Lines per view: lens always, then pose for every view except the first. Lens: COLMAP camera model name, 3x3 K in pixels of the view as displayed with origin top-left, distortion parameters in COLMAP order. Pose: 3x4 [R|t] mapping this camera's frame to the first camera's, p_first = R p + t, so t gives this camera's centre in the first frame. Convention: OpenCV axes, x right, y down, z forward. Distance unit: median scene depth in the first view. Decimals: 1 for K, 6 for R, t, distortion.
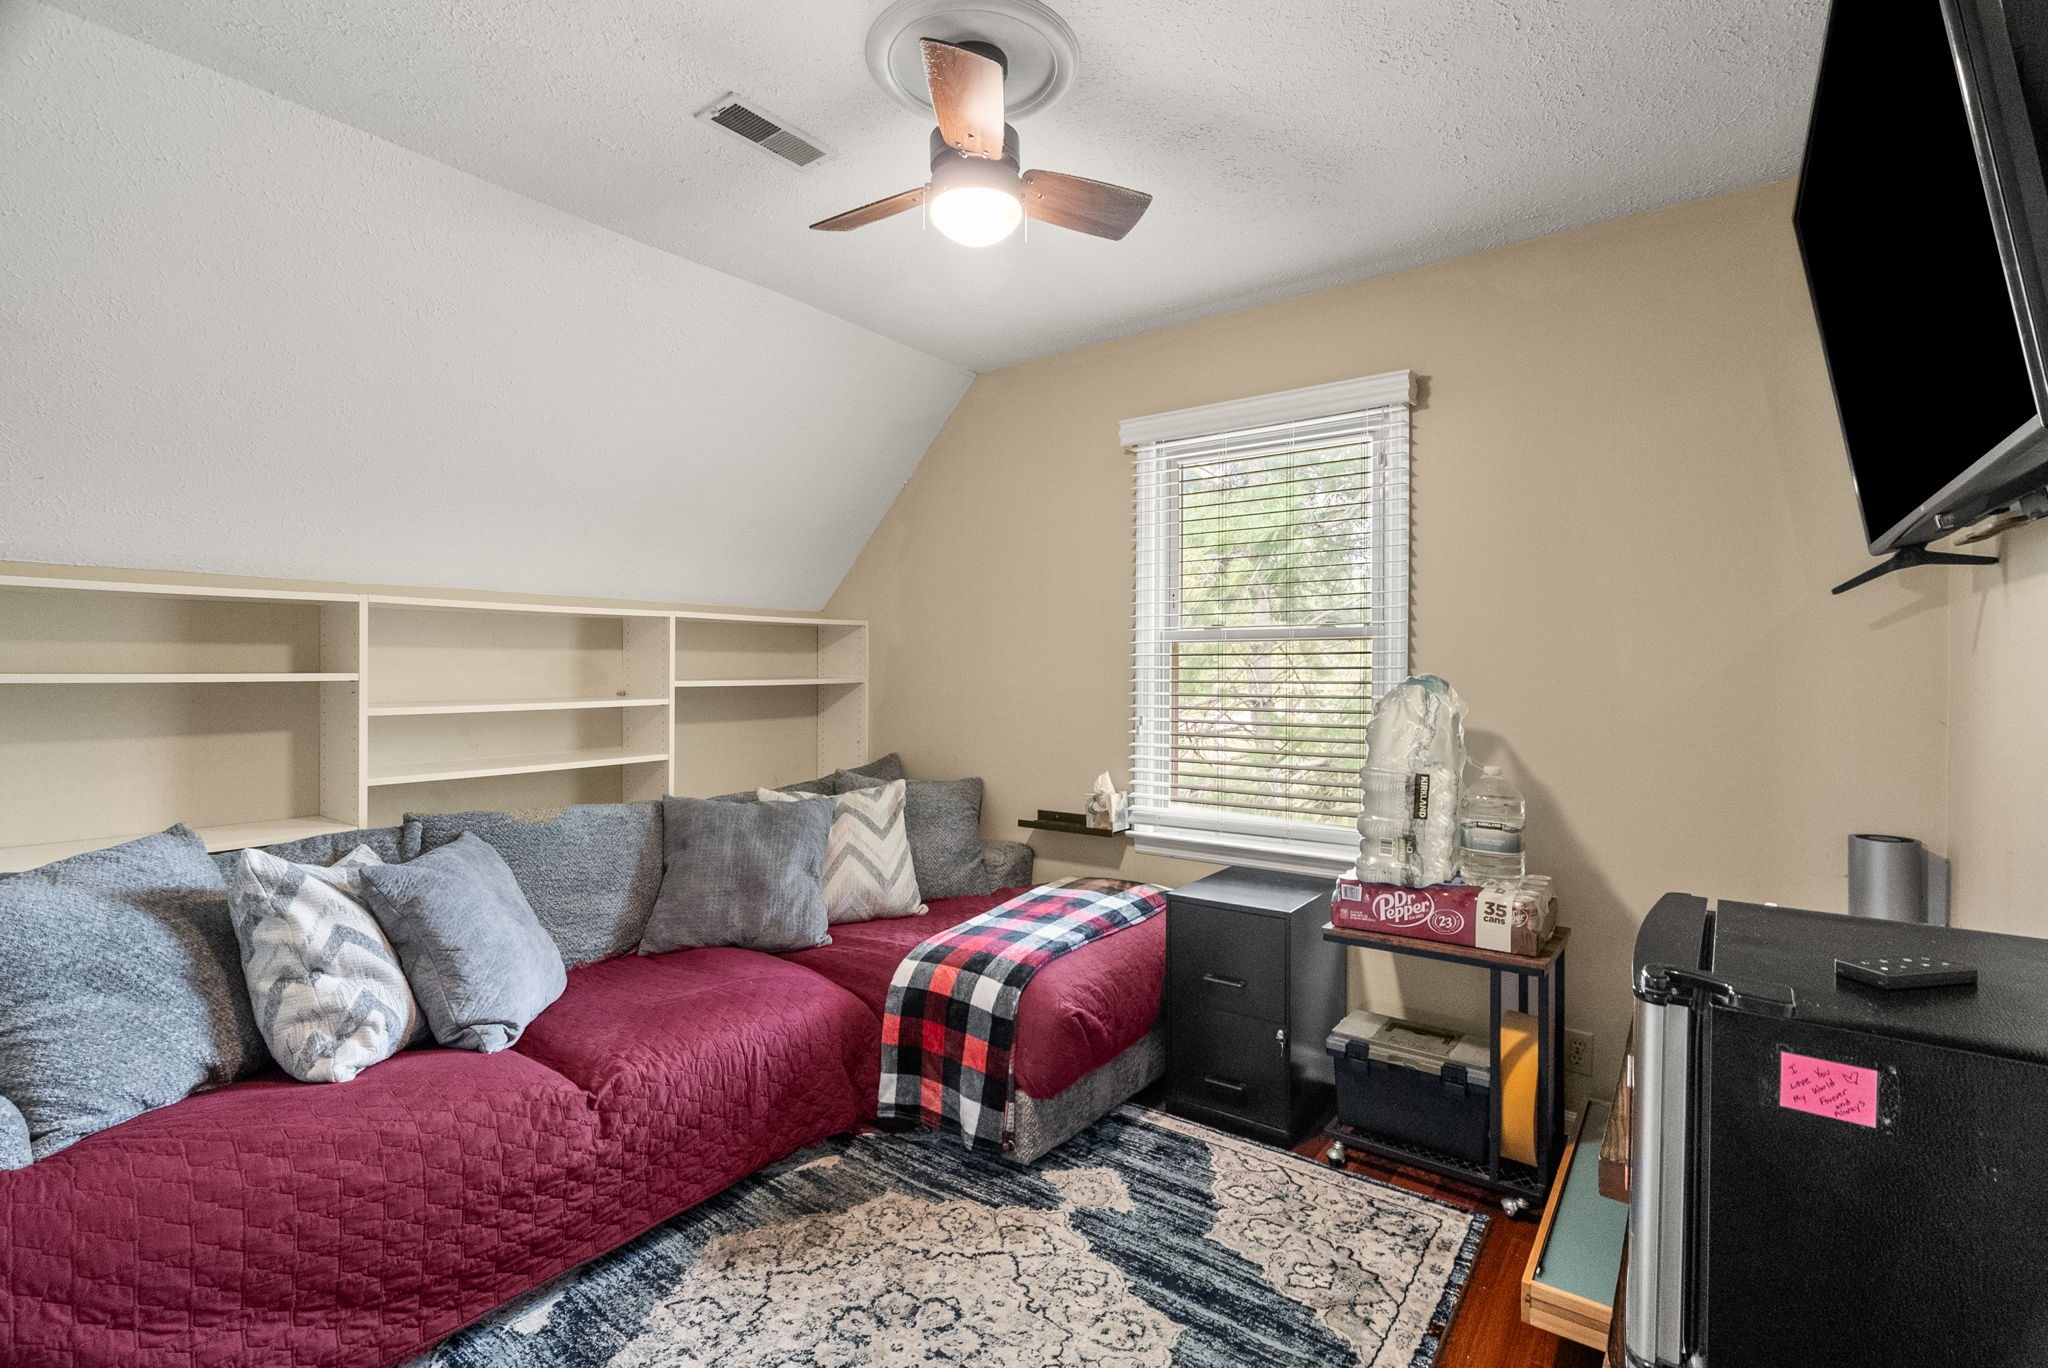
lens RADIAL K [[935.7, 0, 1020.9], [0, 935.7, 679.2], [0, 0, 1]] dist [-0.003494, -0.000268]
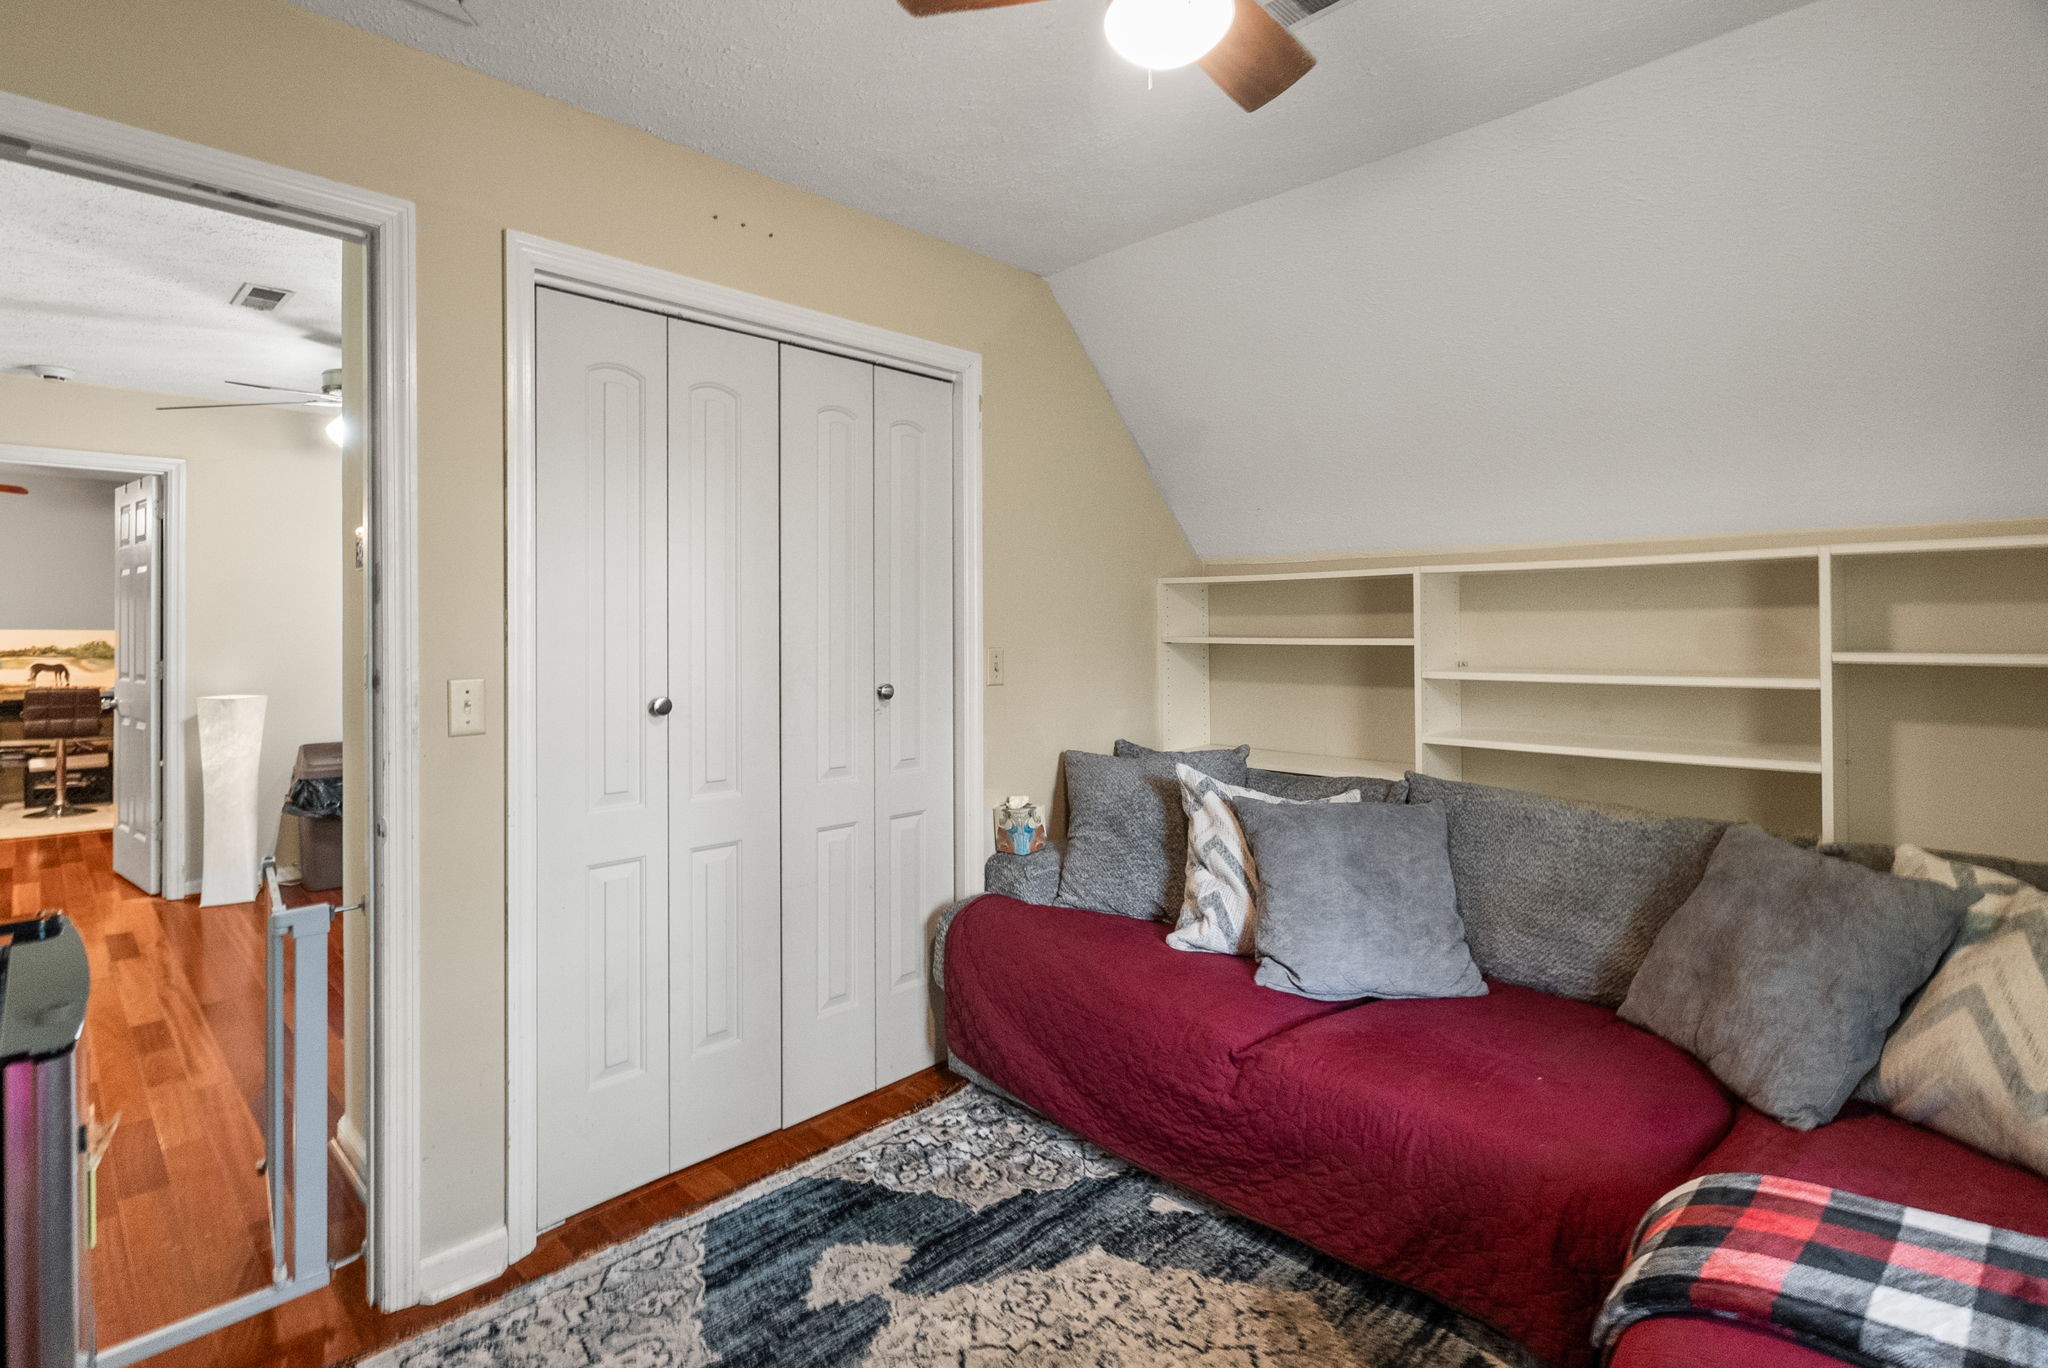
lens RADIAL K [[1003.6, 0, 1029.3], [0, 1003.6, 635.1], [0, 0, 1]] dist [-0.001223, 0.000933]
pose [[-0.133789, 0.004093, -0.991001, 0.561706], [-0.006899, 0.999963, 0.005061, -0.014267], [0.990986, 0.007514, -0.133755, 0.777856]]
